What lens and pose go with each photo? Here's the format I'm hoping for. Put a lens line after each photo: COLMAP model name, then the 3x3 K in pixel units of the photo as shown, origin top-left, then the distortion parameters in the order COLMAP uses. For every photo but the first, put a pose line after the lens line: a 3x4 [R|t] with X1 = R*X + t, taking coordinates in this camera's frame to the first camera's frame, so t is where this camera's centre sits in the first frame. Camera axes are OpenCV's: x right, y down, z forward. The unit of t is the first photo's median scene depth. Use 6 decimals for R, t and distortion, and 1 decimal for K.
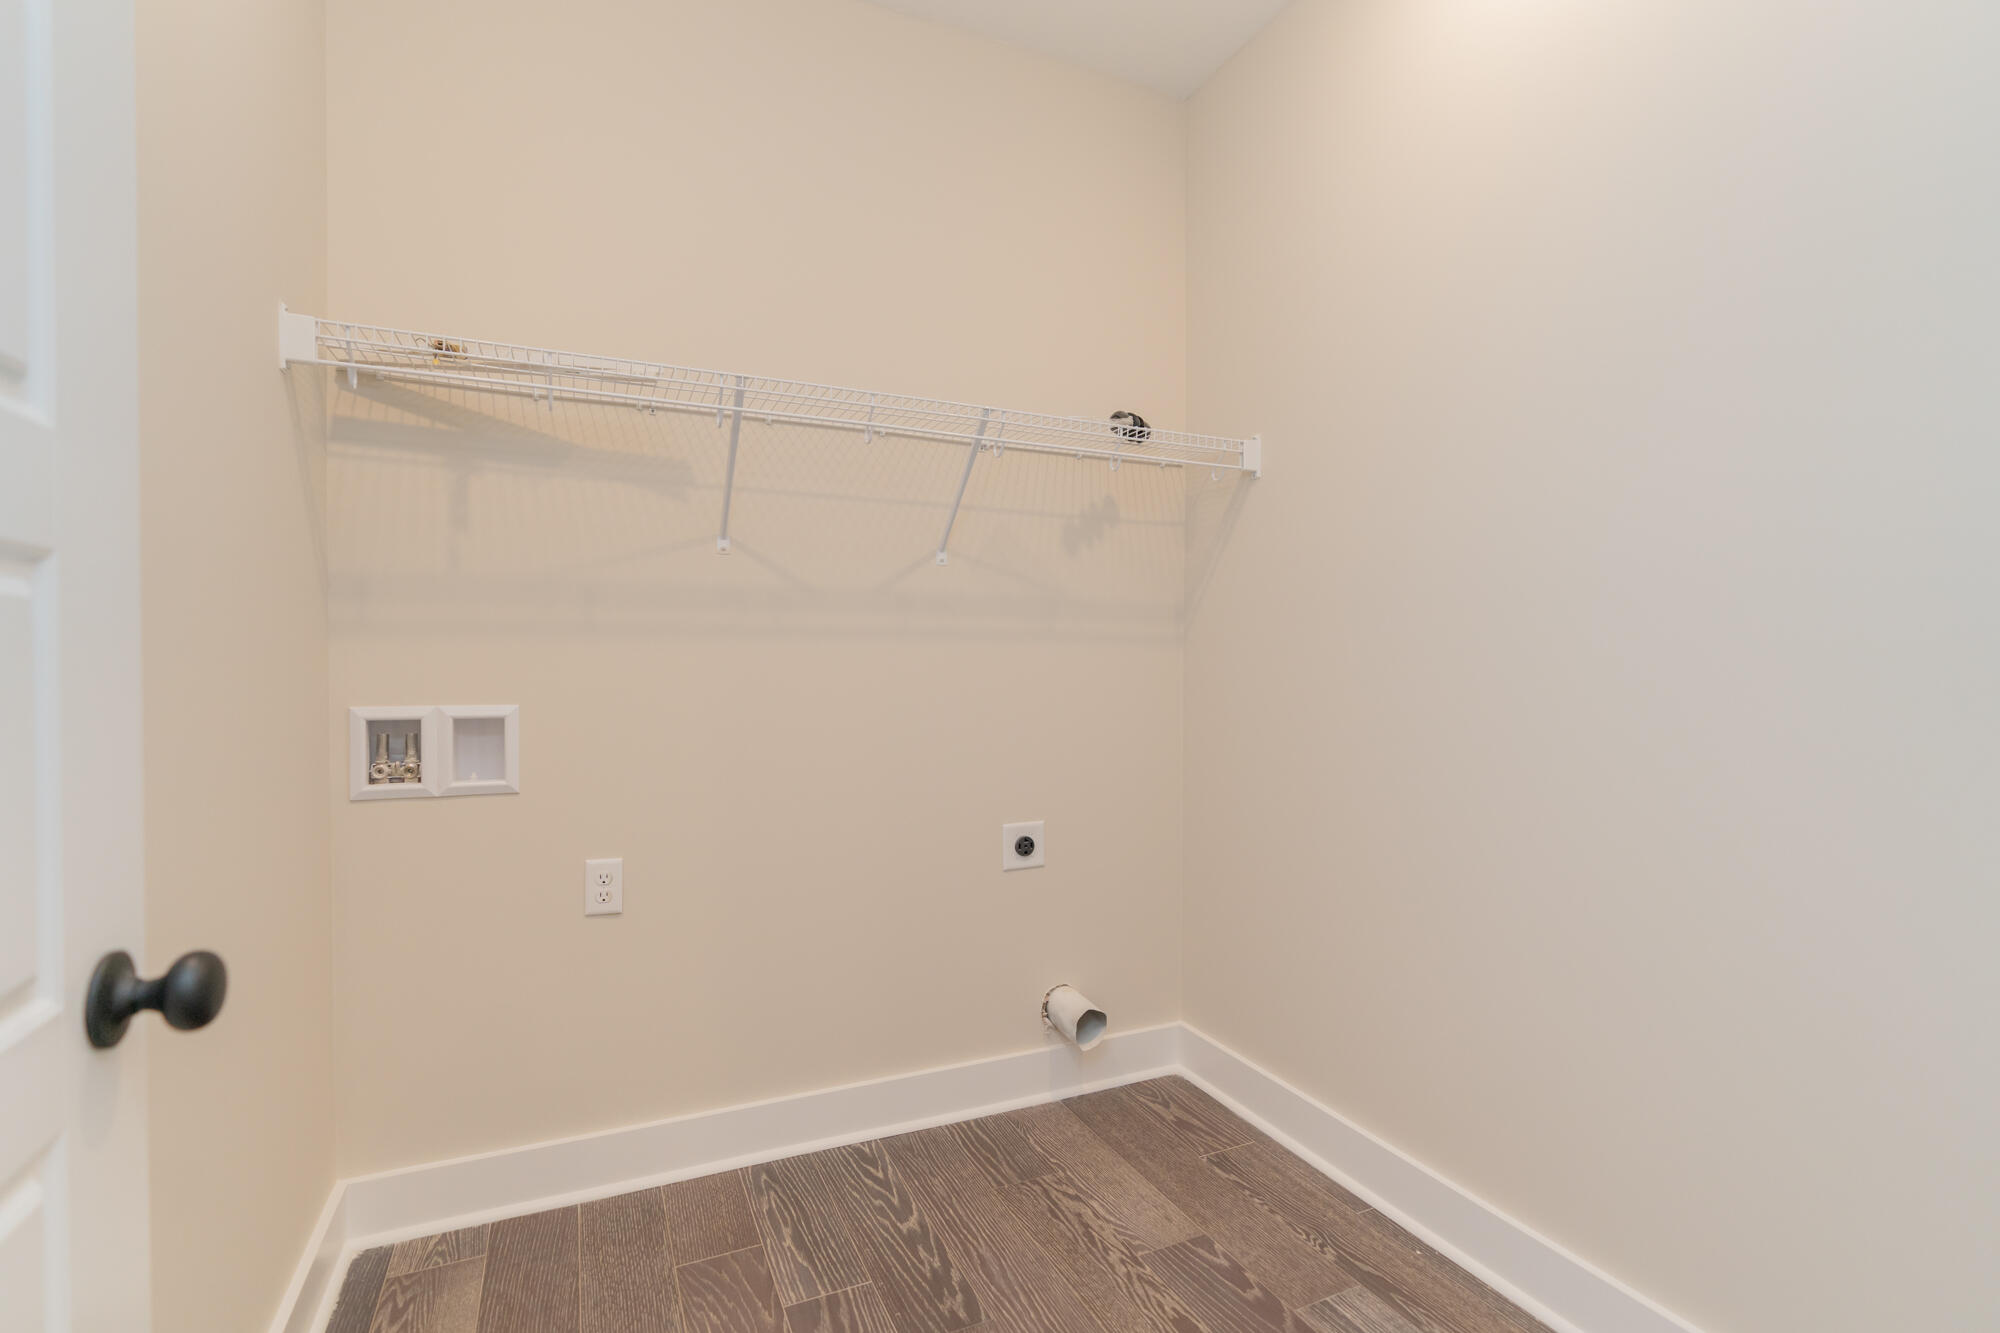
lens RADIAL K [[907.6, 0, 996.4], [0, 907.6, 680.6], [0, 0, 1]] dist [-0.006183, 0.000386]
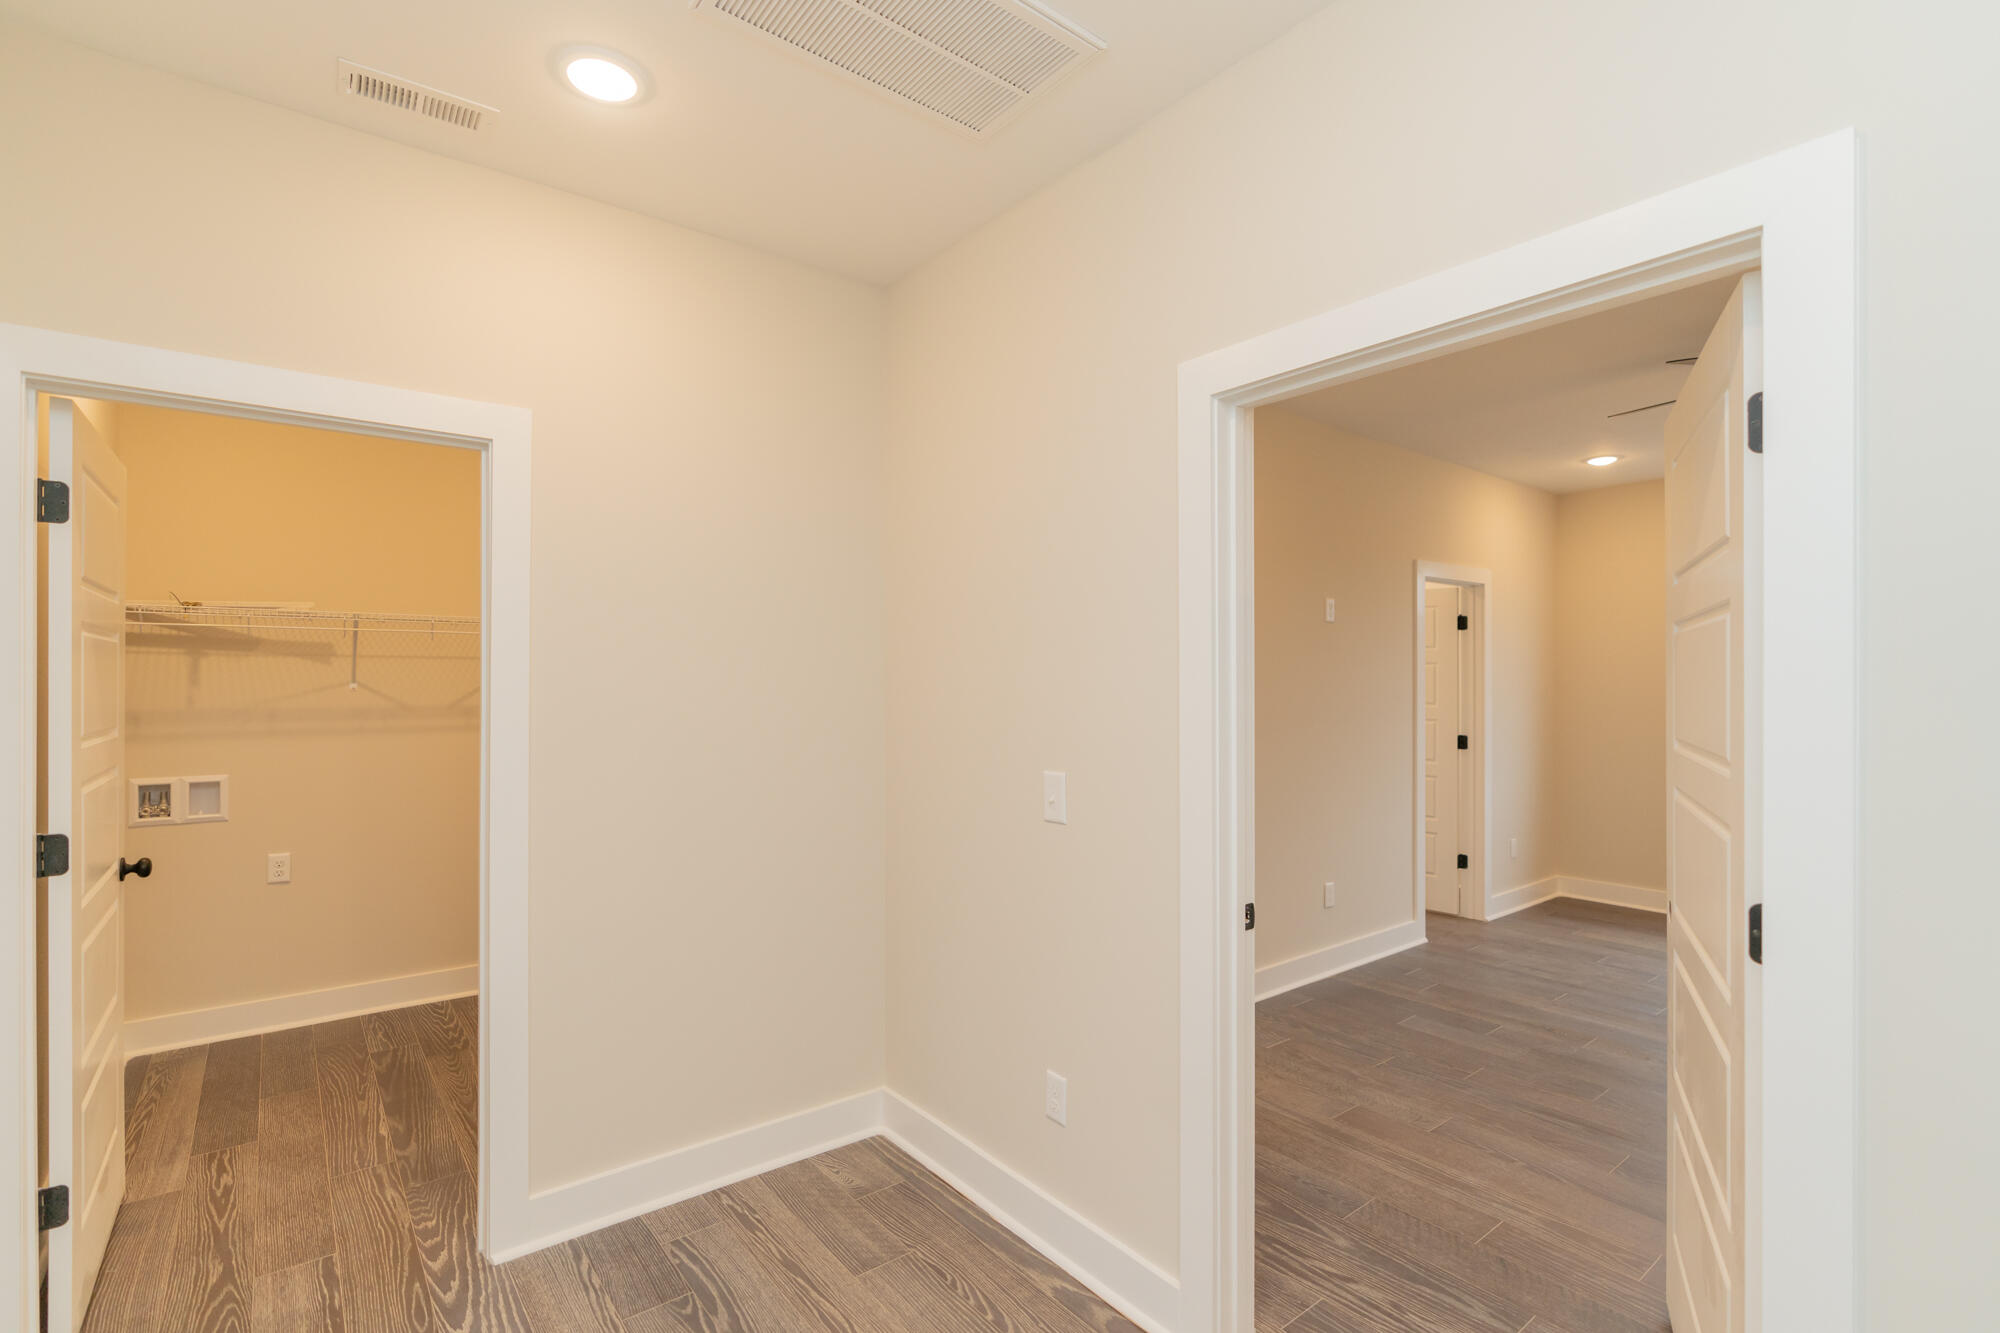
lens RADIAL K [[907.6, 0, 996.4], [0, 907.6, 680.6], [0, 0, 1]] dist [-0.006183, 0.000386]
pose [[0.972966, -0.001226, 0.230945, 0.641115], [0.005141, 0.999853, -0.016348, -0.138020], [-0.230891, 0.017093, 0.972829, -1.295596]]
